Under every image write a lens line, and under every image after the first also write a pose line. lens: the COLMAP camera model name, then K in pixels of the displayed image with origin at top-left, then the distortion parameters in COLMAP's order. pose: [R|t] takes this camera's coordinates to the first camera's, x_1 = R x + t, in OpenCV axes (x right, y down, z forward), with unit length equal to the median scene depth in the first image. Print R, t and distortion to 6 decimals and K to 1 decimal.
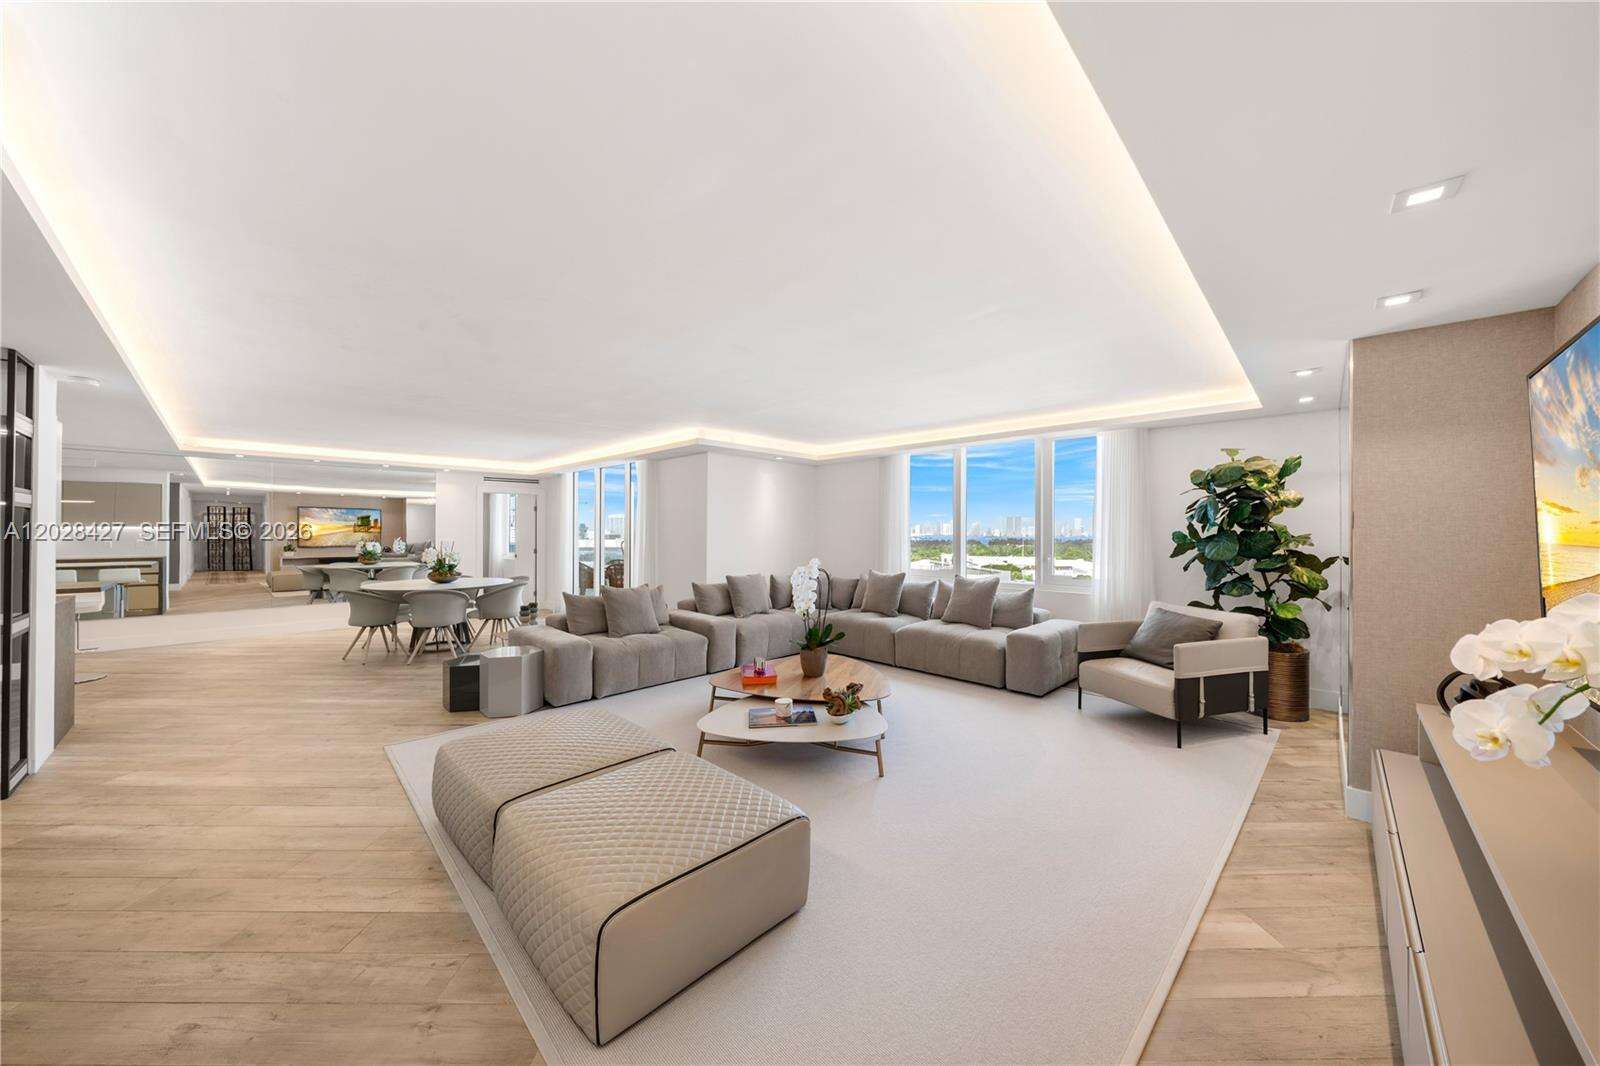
lens RADIAL K [[565.8, 0, 784.8], [0, 565.8, 530.1], [0, 0, 1]] dist [-0.000521, -0.000101]
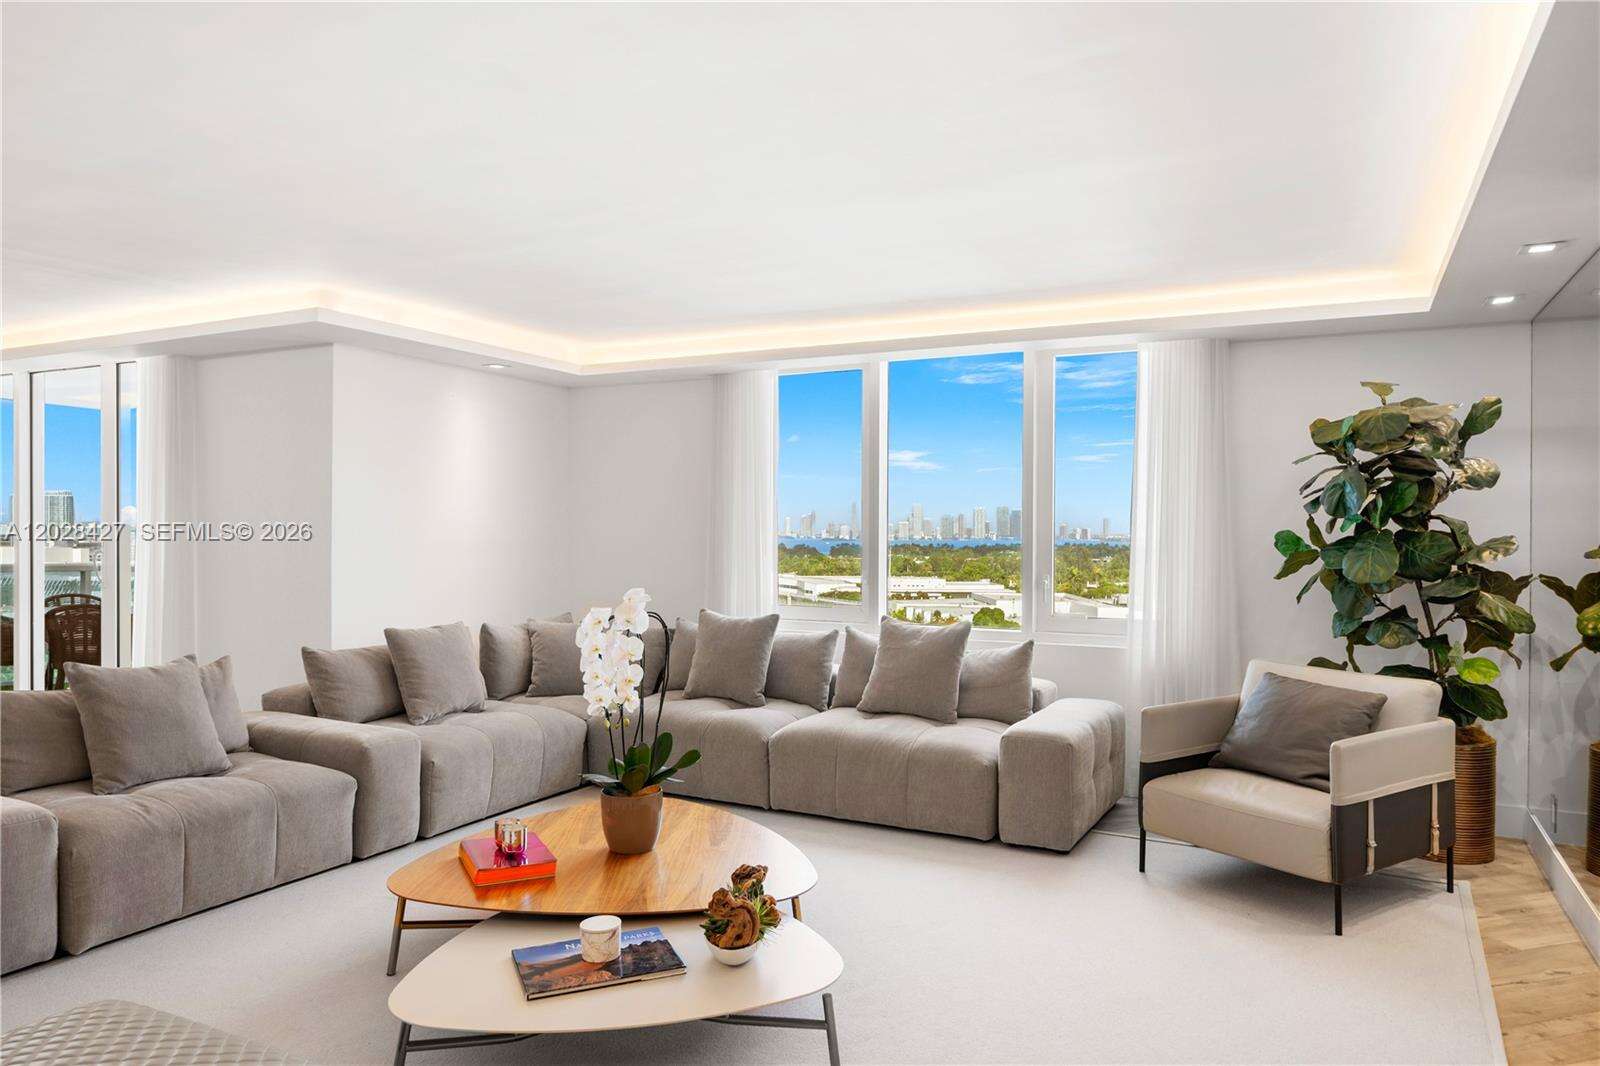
lens RADIAL K [[1108.9, 0, 779.9], [0, 1108.9, 540.2], [0, 0, 1]] dist [0.004336, 0.001245]
pose [[0.953409, 0.000397, 0.301680, -0.099123], [-0.004059, 0.999926, 0.011511, 0.001183], [-0.301653, -0.012199, 0.953340, 0.128282]]
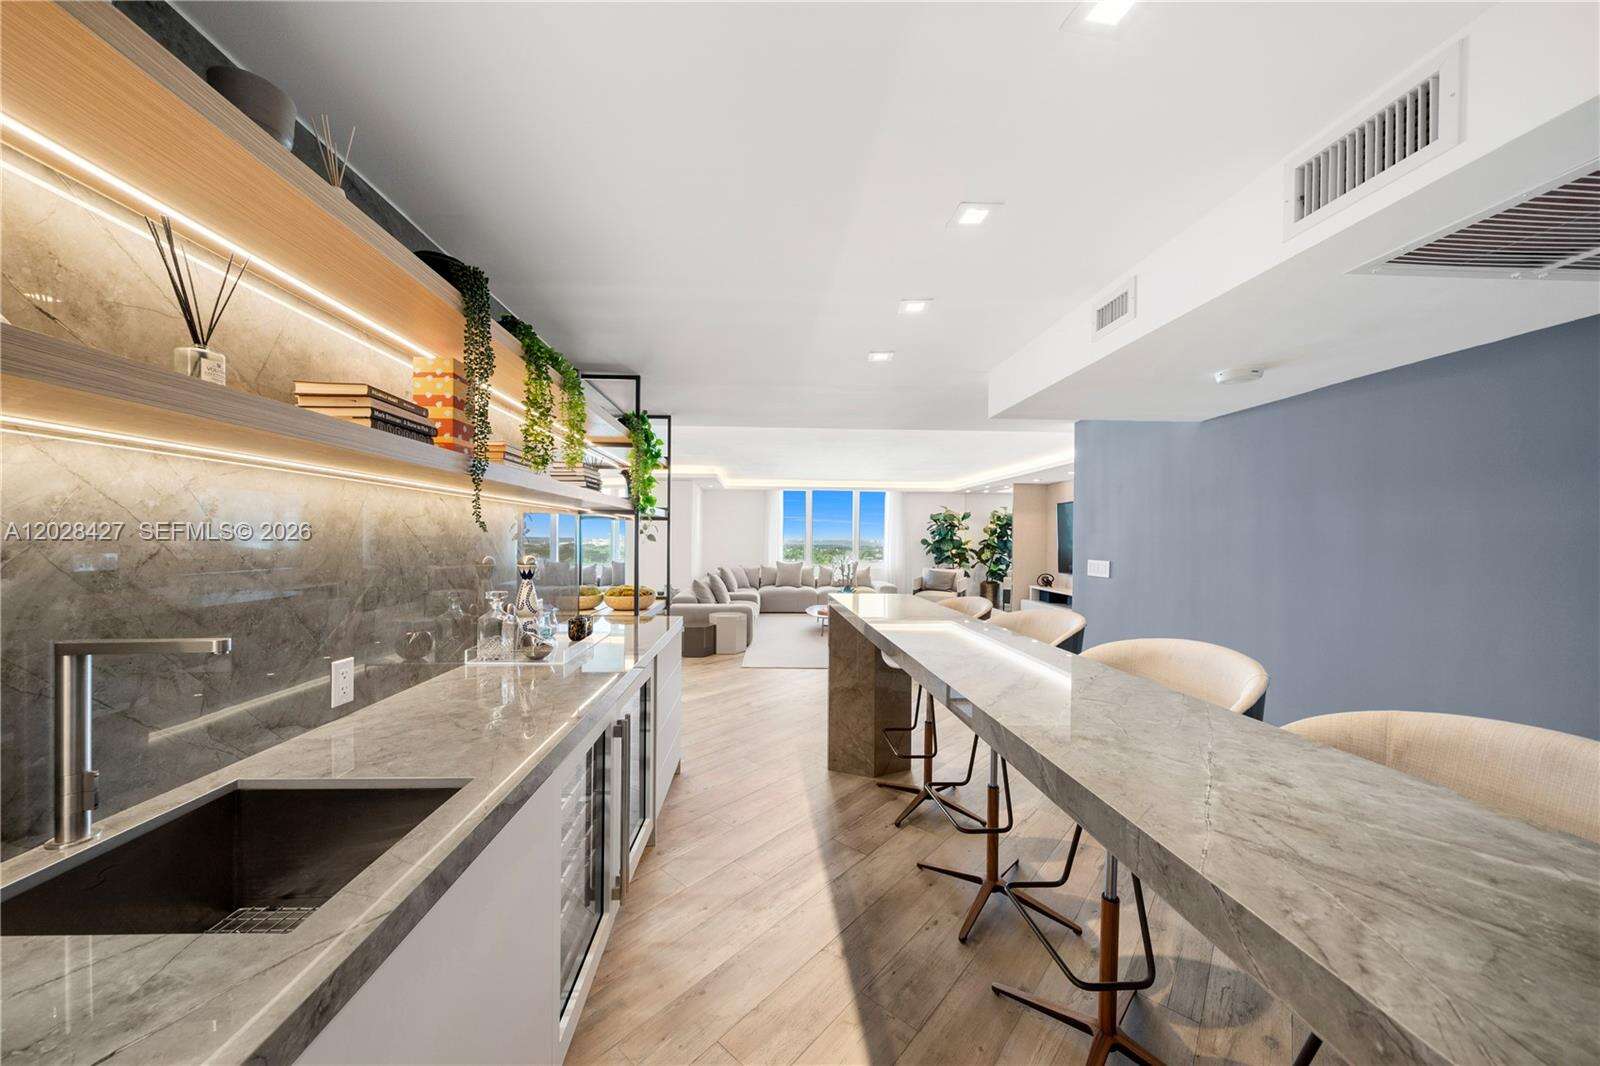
lens RADIAL K [[549.0, 0, 789.4], [0, 549.0, 534.9], [0, 0, 1]] dist [-0.000106, -0.000186]
pose [[0.665212, 0.007880, 0.746613, -1.462912], [-0.008985, 0.999956, -0.002548, -0.004035], [-0.746601, -0.005013, 0.665254, -0.122701]]
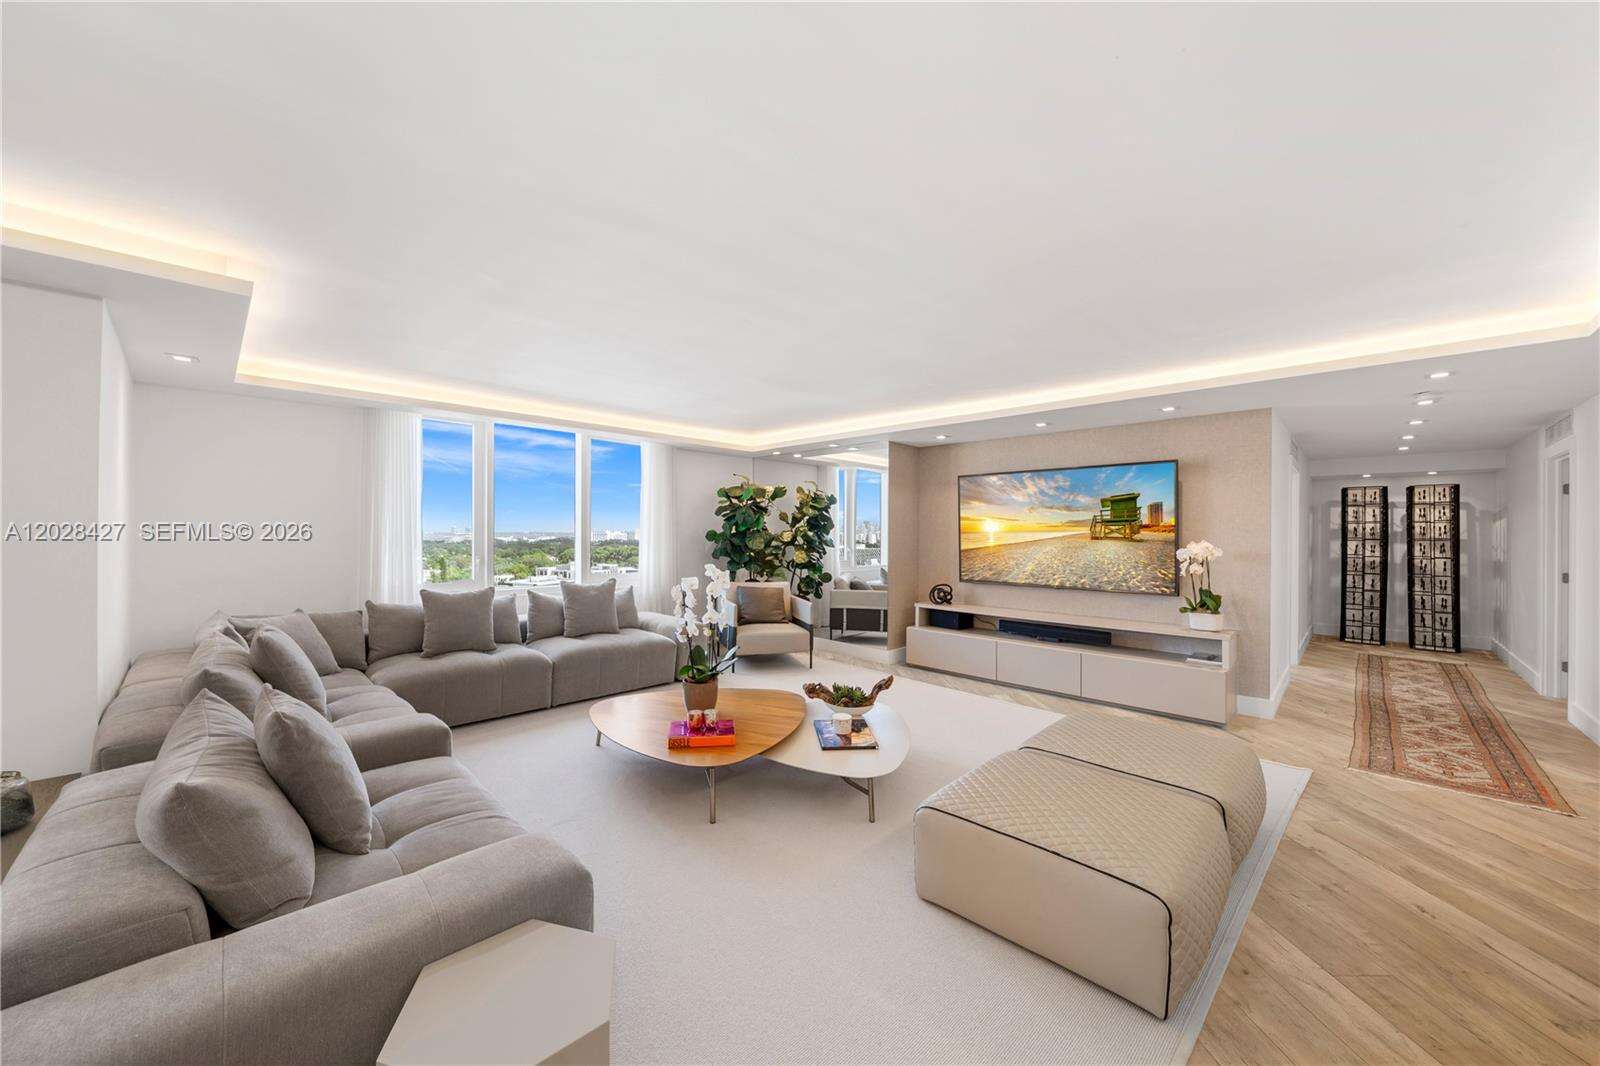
lens RADIAL K [[588.9, 0, 767.8], [0, 588.9, 532.2], [0, 0, 1]] dist [0.002181, 0.000040]
pose [[0.015426, -0.002198, 0.999879, -0.730398], [-0.006757, 0.999975, 0.002302, 0.001945], [-0.999858, -0.006791, 0.015411, 0.871285]]
